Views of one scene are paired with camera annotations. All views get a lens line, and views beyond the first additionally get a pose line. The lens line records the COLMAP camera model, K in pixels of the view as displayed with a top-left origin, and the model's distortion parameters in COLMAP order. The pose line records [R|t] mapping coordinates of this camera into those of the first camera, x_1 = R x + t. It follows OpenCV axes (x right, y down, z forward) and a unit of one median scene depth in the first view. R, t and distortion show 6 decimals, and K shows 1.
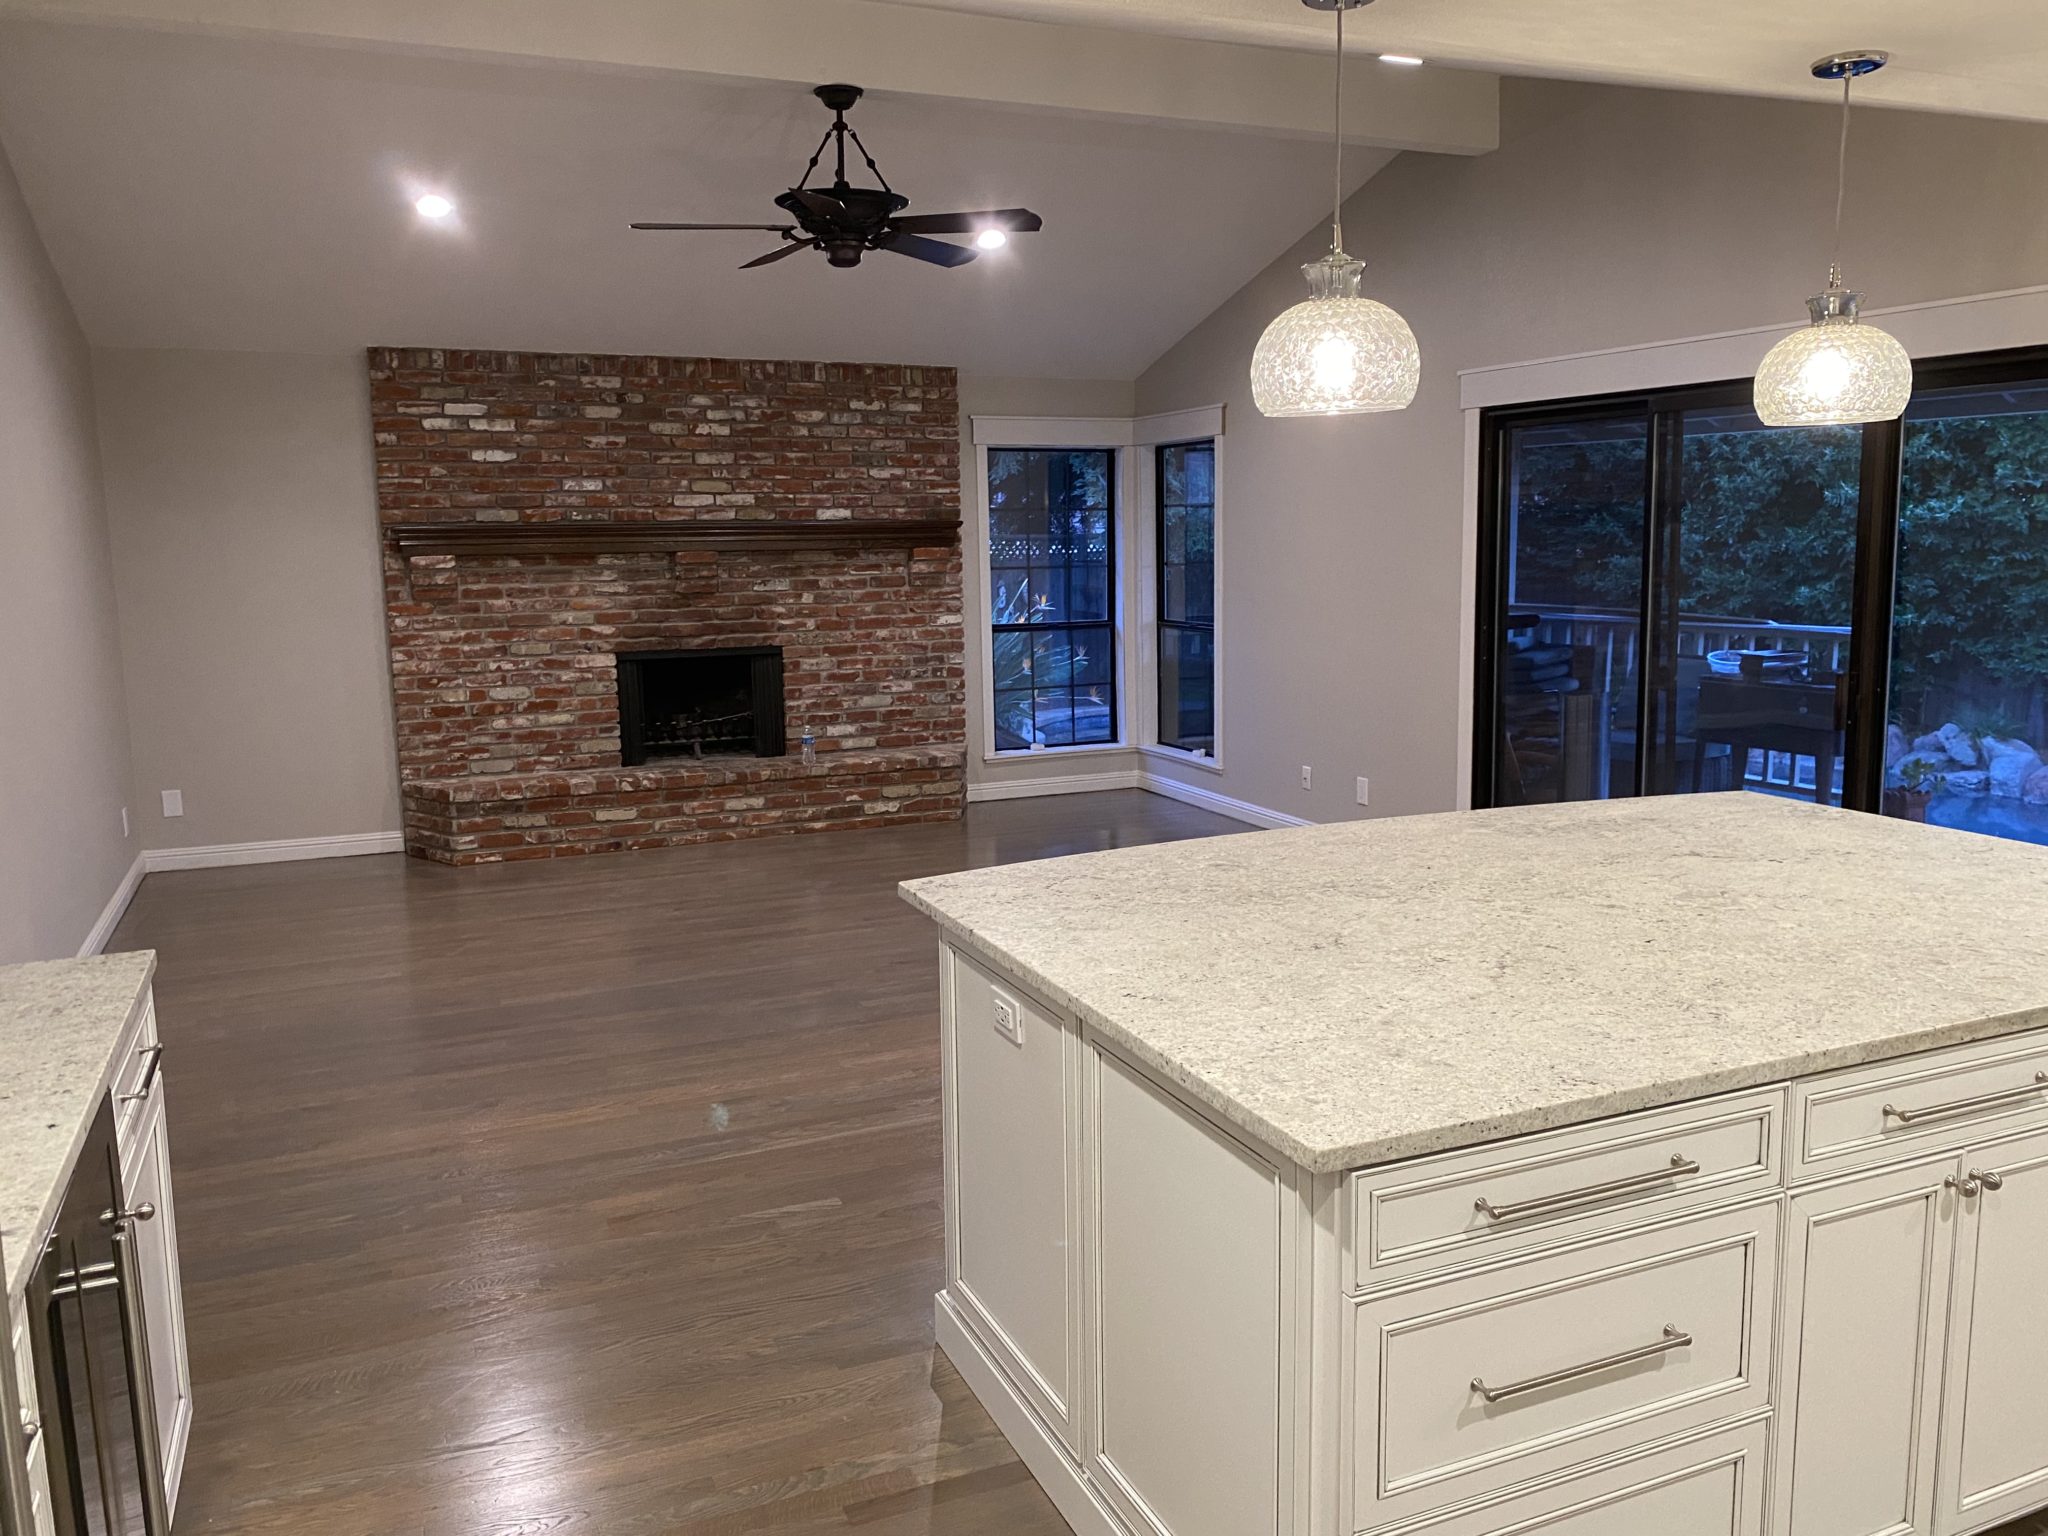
lens RADIAL K [[1555.8, 0, 1025.1], [0, 1555.8, 741.8], [0, 0, 1]] dist [0.060027, -0.079046]
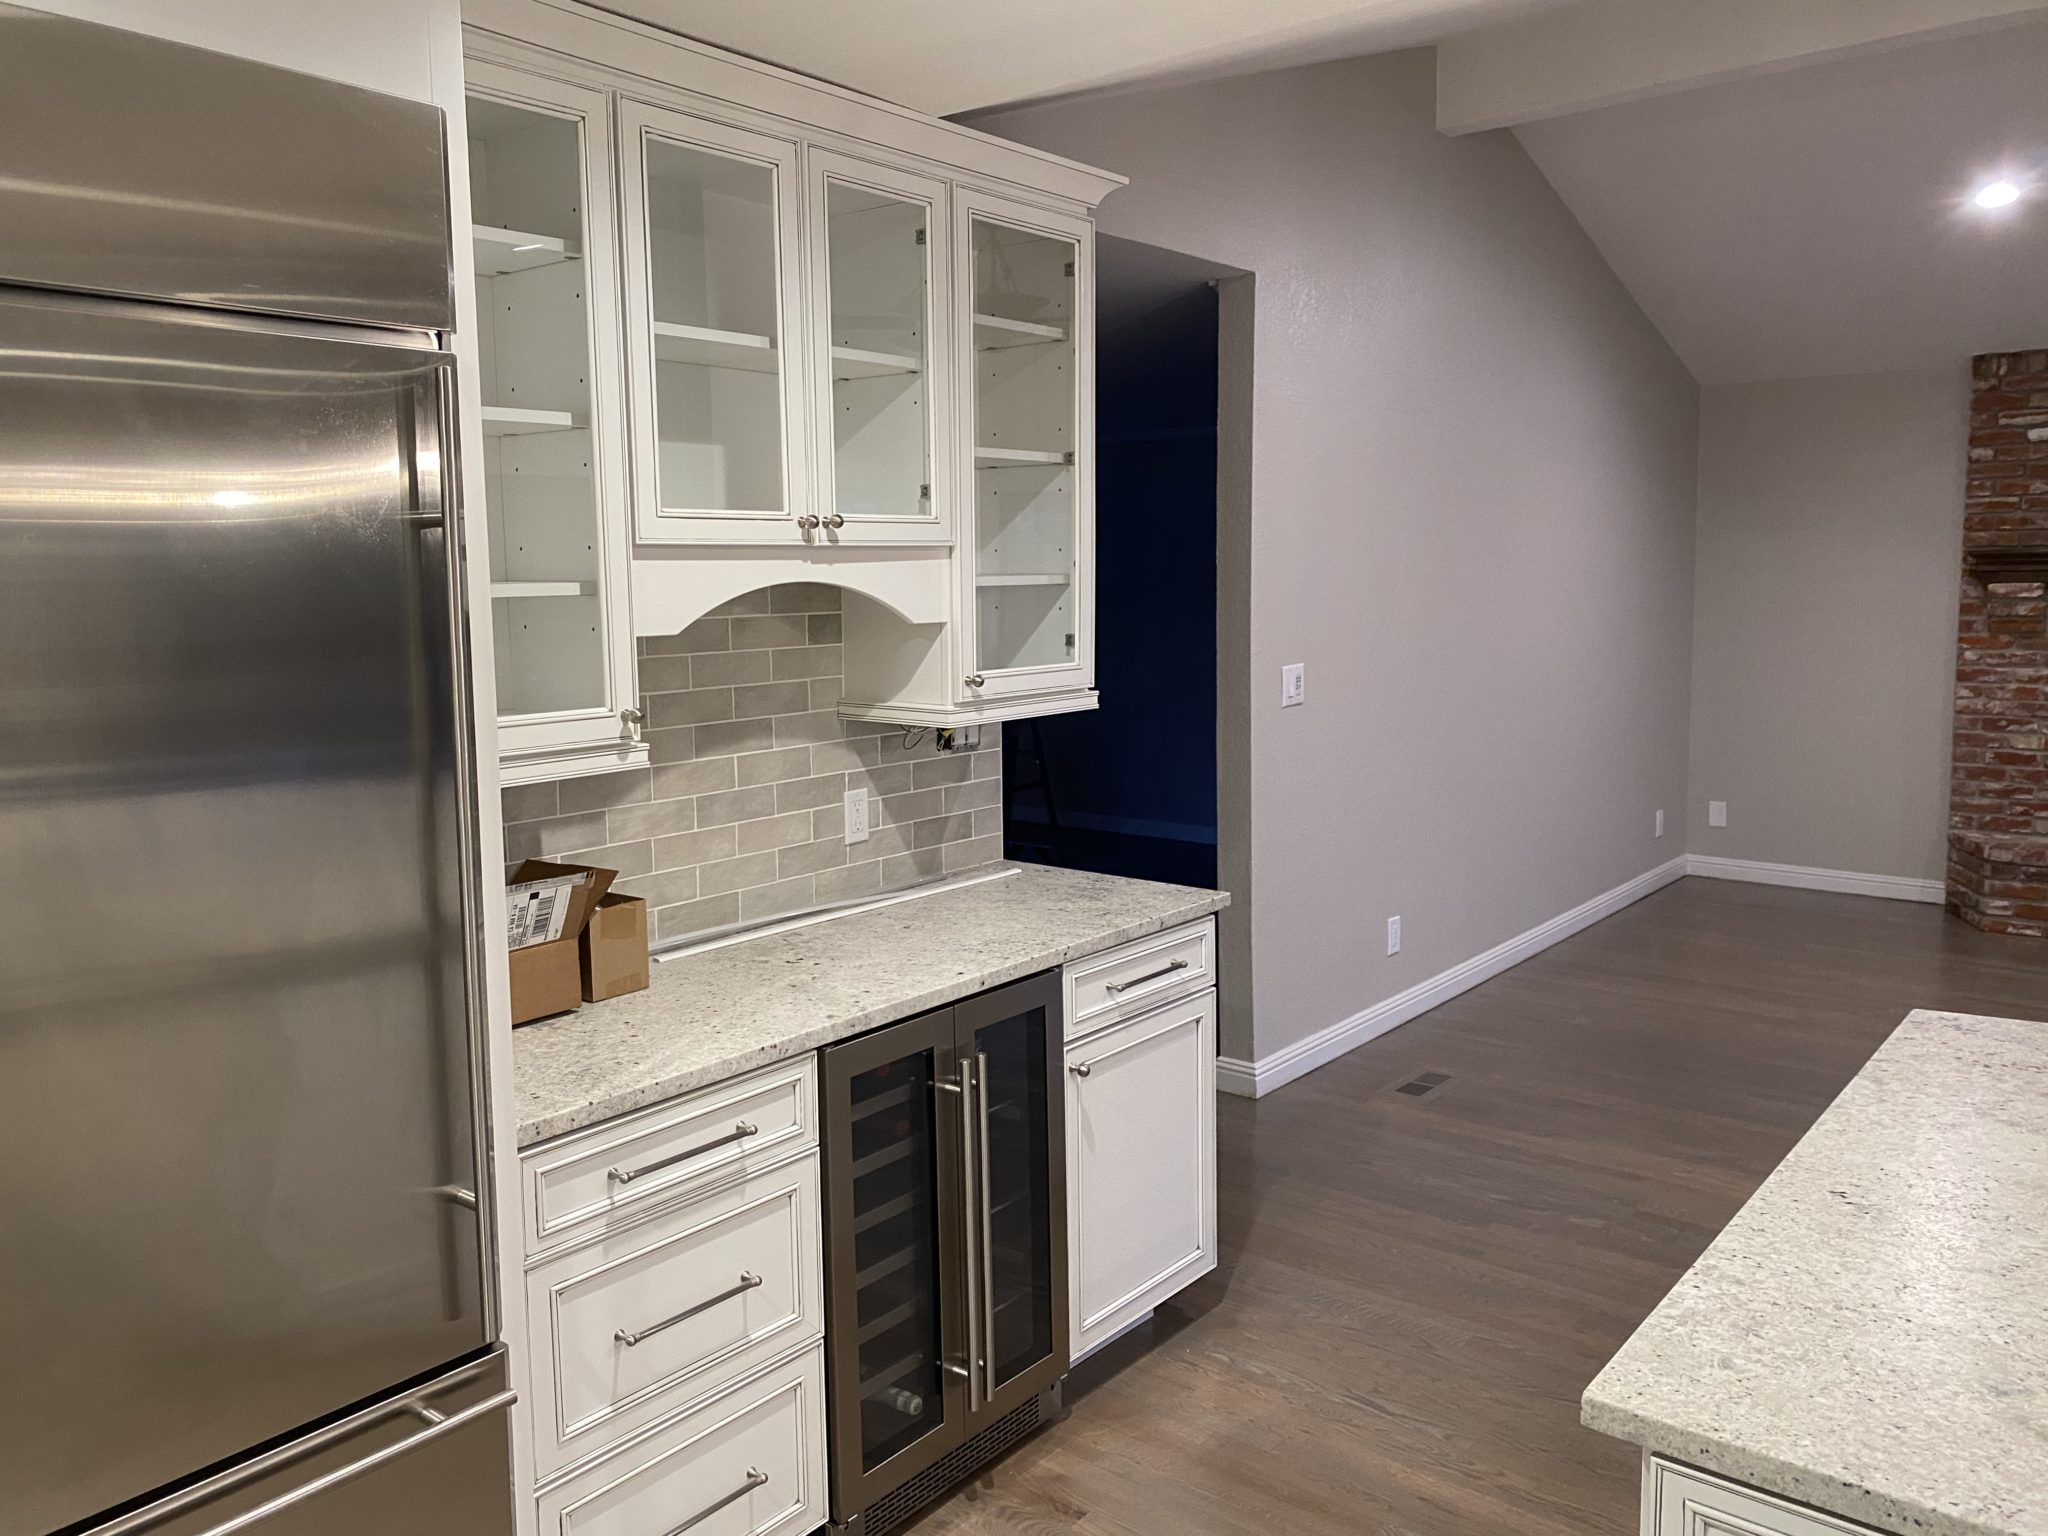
lens RADIAL K [[1555.8, 0, 998.3], [0, 1555.8, 745.6], [0, 0, 1]] dist [0.060027, -0.079046]
pose [[0.452857, 0.109120, -0.884880, 0.165385], [-0.117758, 0.991108, 0.061954, -0.014972], [0.883772, 0.076145, 0.461680, 0.089764]]
